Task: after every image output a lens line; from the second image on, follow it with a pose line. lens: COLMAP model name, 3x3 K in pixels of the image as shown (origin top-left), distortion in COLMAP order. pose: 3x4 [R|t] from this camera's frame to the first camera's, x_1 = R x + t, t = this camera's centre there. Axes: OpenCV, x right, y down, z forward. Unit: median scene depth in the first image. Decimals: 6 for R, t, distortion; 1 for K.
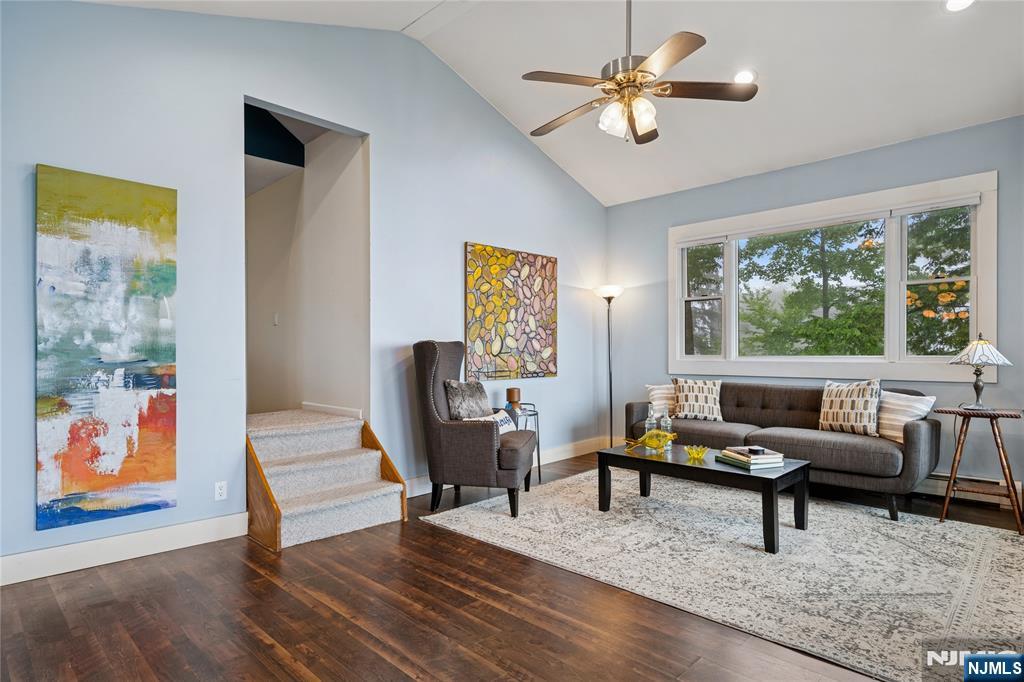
lens RADIAL K [[557.5, 0, 515.0], [0, 557.5, 345.1], [0, 0, 1]] dist [-0.000187, -0.000002]
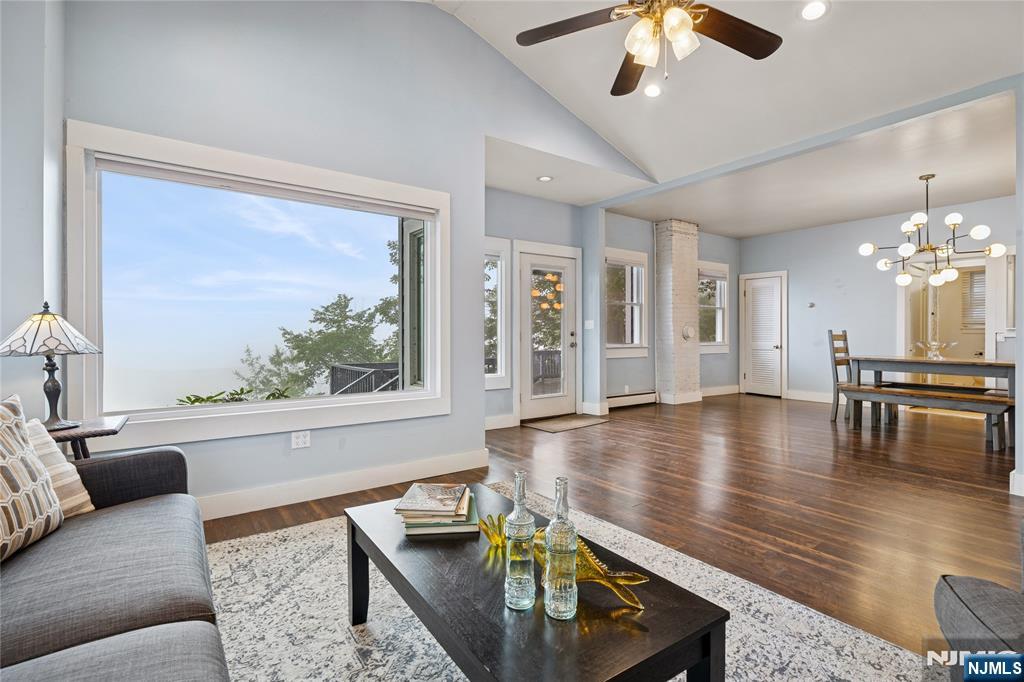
lens RADIAL K [[482.4, 0, 512.6], [0, 482.4, 337.1], [0, 0, 1]] dist [0.000465, 0.000045]
pose [[-0.984149, 0.008014, 0.177161, 0.348813], [0.008375, 0.999964, 0.001292, 0.028405], [-0.177144, 0.002755, -0.984181, 2.051168]]
